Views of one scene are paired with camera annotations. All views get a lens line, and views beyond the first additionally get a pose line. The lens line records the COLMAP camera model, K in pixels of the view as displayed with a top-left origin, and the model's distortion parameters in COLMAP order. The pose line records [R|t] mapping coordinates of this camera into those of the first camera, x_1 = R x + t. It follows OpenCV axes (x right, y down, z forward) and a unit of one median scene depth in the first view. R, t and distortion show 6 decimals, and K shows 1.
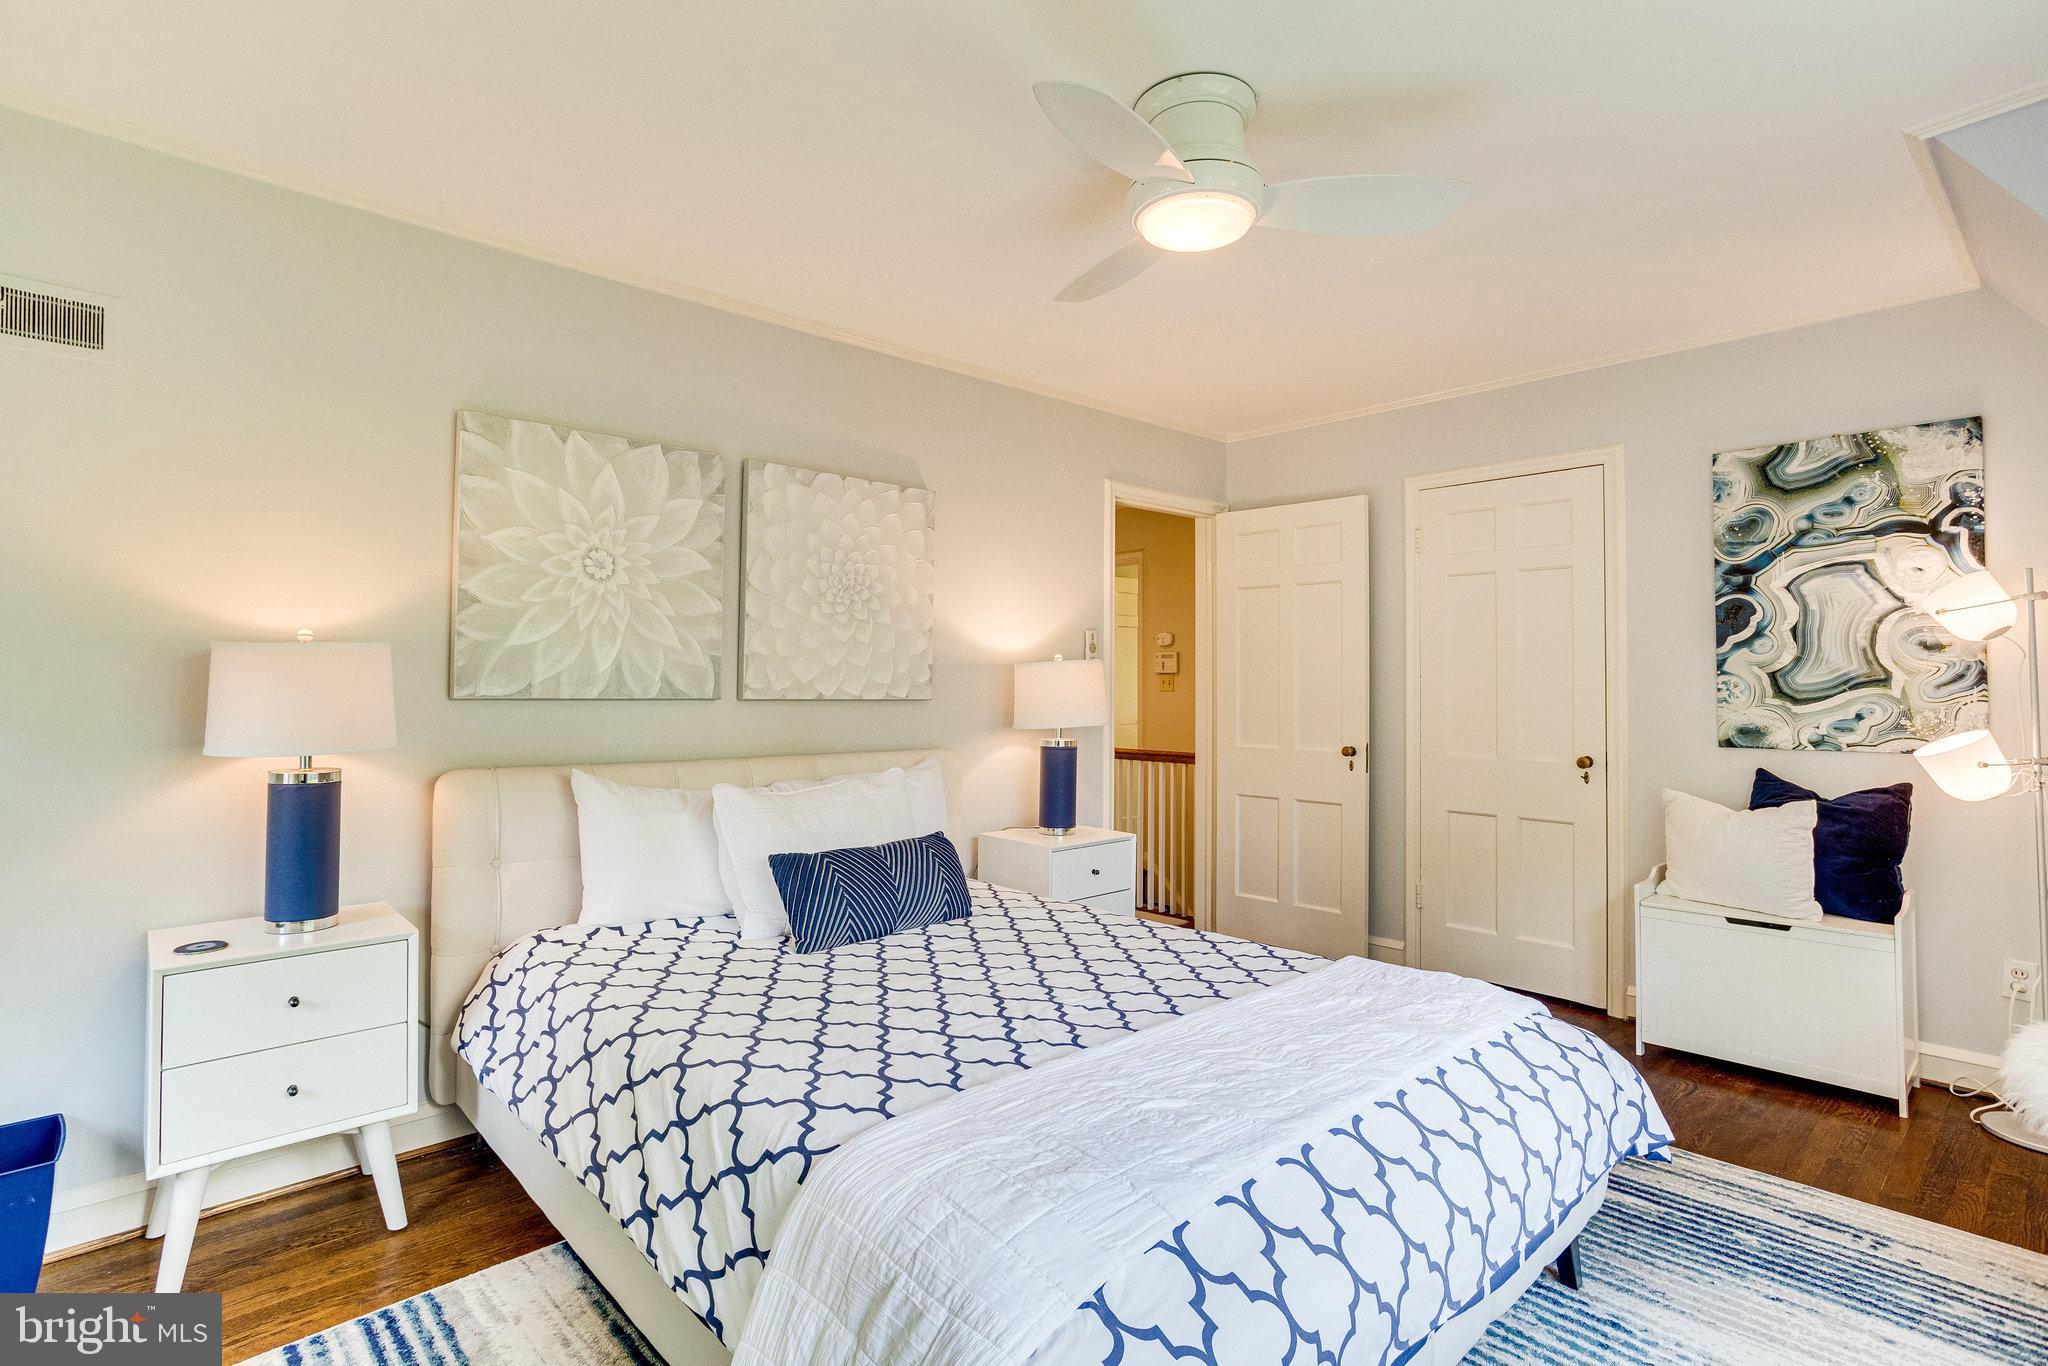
lens RADIAL K [[992.6, 0, 1018.0], [0, 992.6, 674.0], [0, 0, 1]] dist [-0.005955, 0.002198]
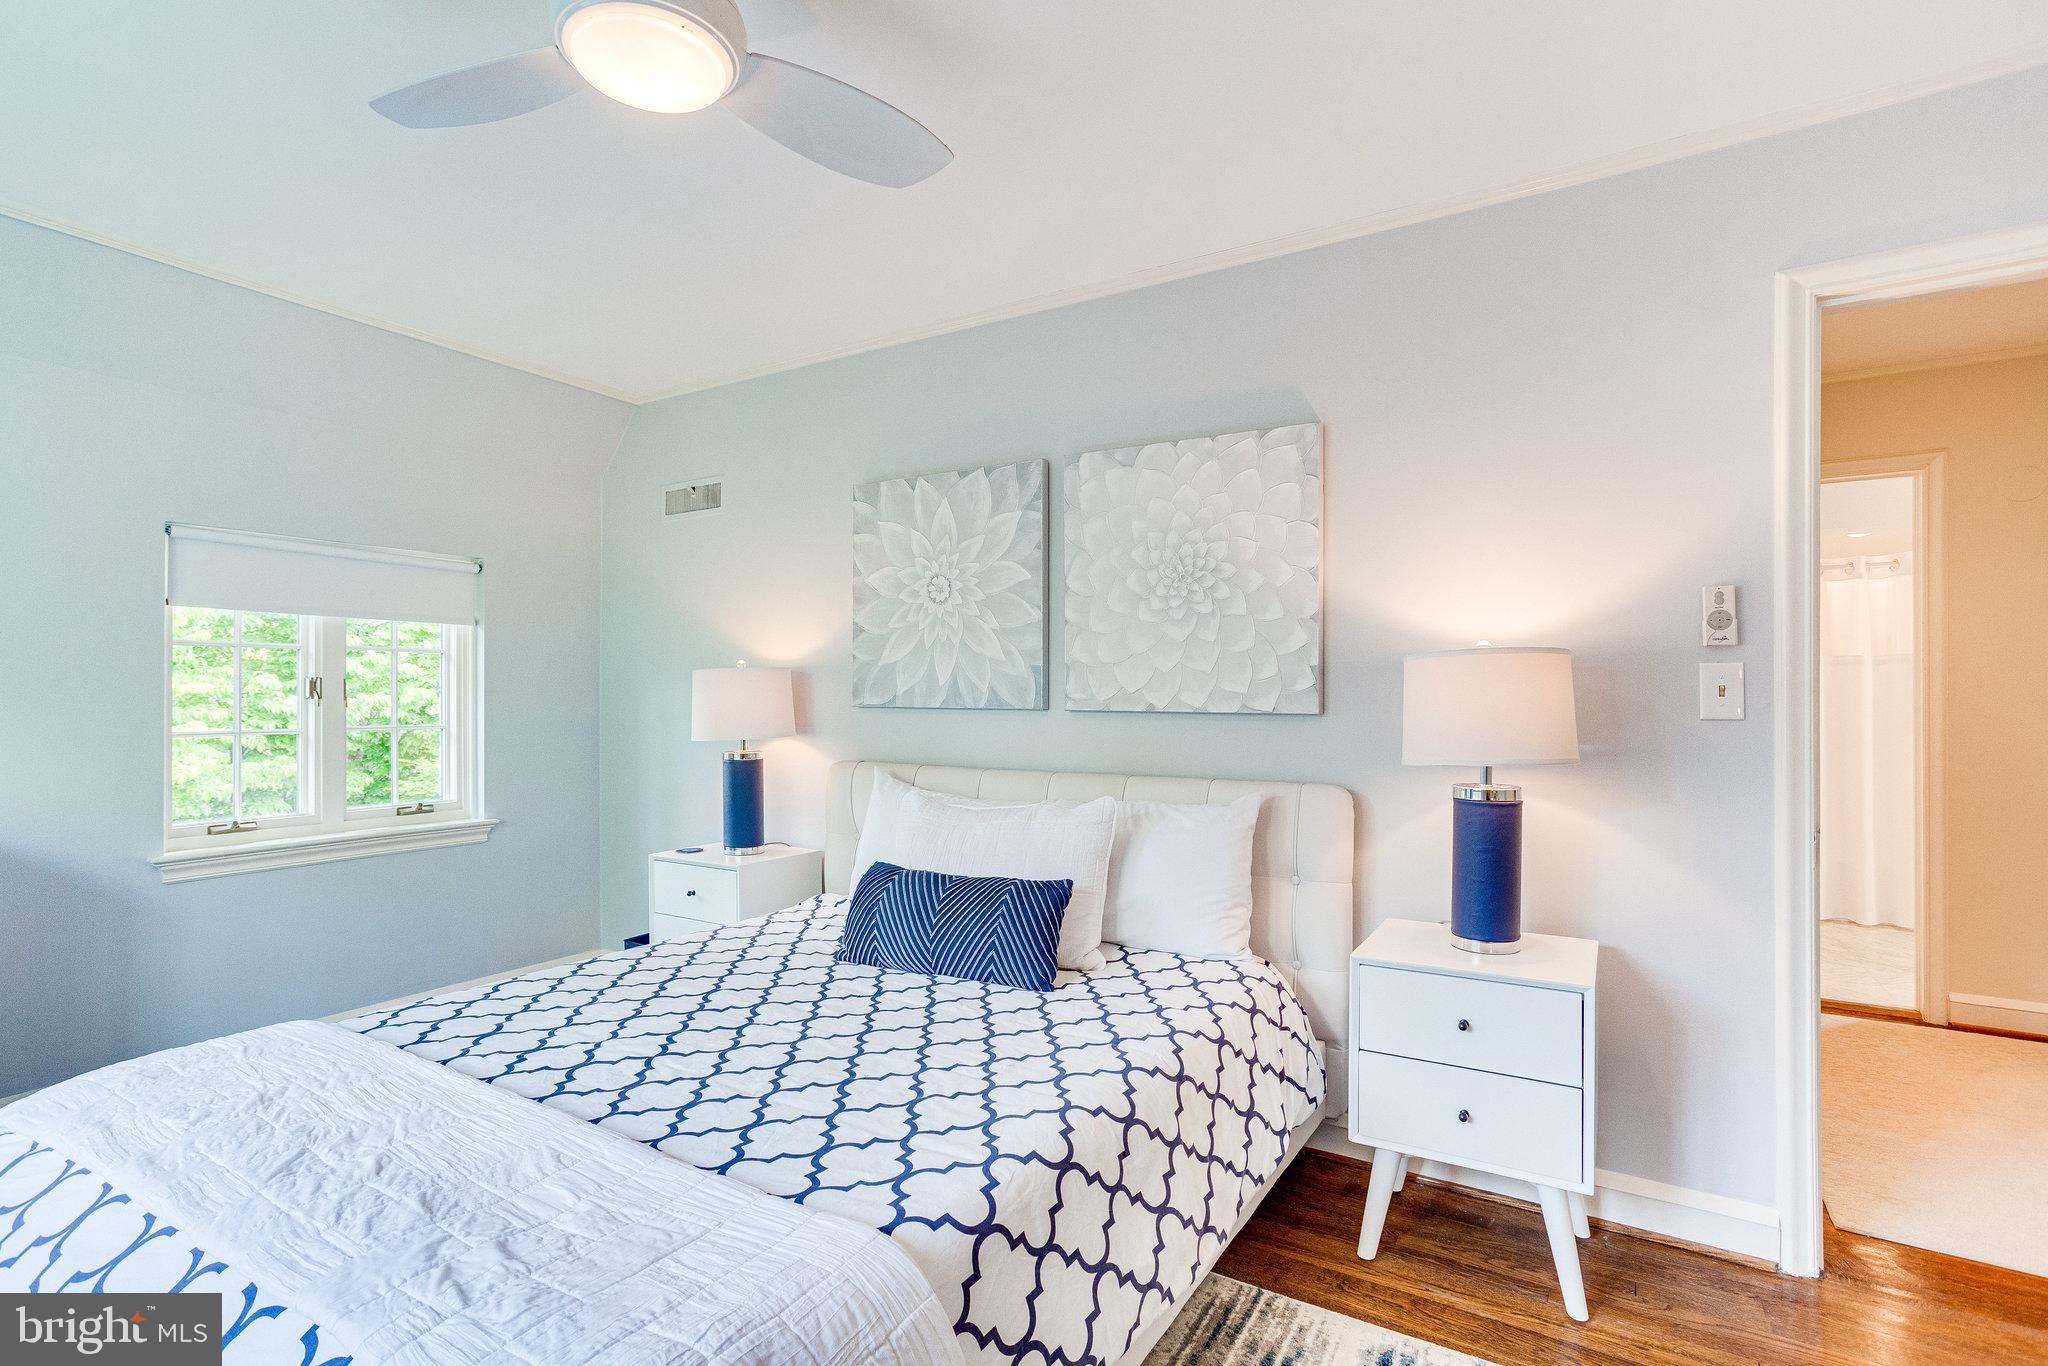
lens RADIAL K [[992.6, 0, 1018.7], [0, 992.6, 700.9], [0, 0, 1]] dist [-0.005955, 0.002198]
pose [[0.292197, -0.009223, -0.956314, 0.642614], [0.006038, 0.999951, -0.007799, 0.024596], [0.956339, -0.003495, 0.292238, 0.709852]]
